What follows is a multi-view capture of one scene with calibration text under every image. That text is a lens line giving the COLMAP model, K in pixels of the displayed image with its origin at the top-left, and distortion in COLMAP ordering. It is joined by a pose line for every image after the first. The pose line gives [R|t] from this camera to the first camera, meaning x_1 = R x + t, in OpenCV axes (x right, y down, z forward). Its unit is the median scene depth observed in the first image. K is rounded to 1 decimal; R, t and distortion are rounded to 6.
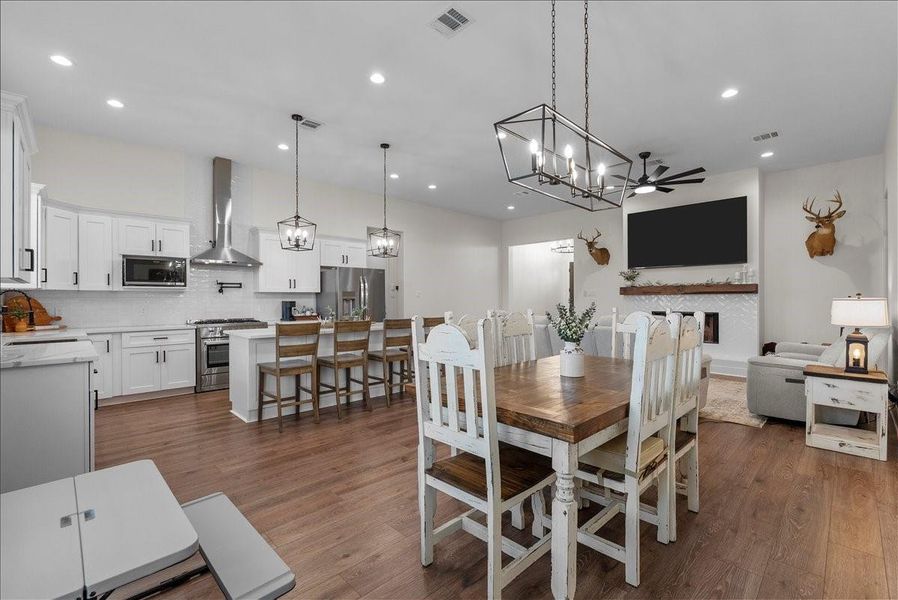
lens RADIAL K [[395.8, 0, 452.6], [0, 395.8, 298.9], [0, 0, 1]] dist [-0.005901, 0.000853]
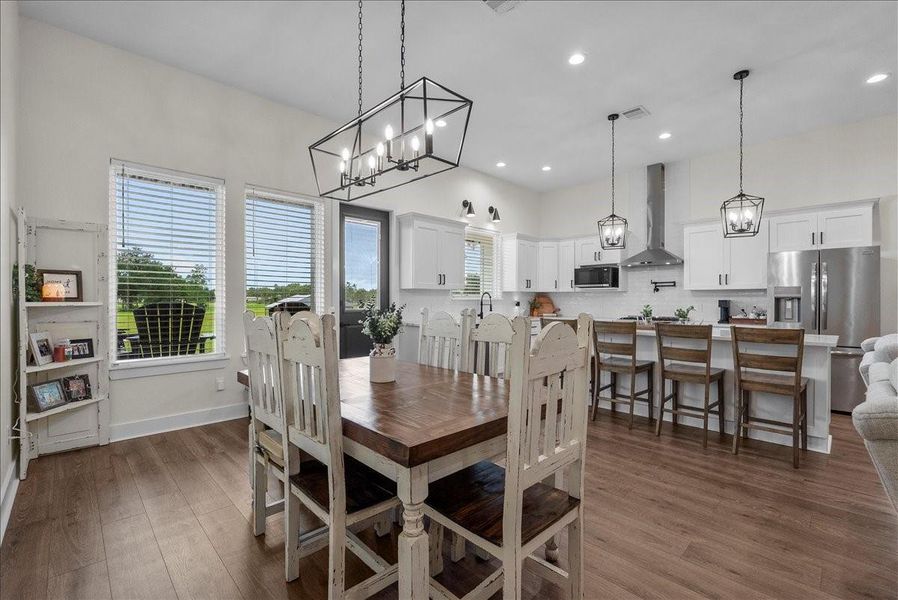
lens RADIAL K [[395.8, 0, 451.2], [0, 395.8, 302.0], [0, 0, 1]] dist [-0.005901, 0.000853]
pose [[-0.006944, 0.009039, -0.999935, 0.470351], [-0.000377, 0.999959, 0.009042, 0.002896], [0.999976, 0.000439, -0.006940, 0.451236]]
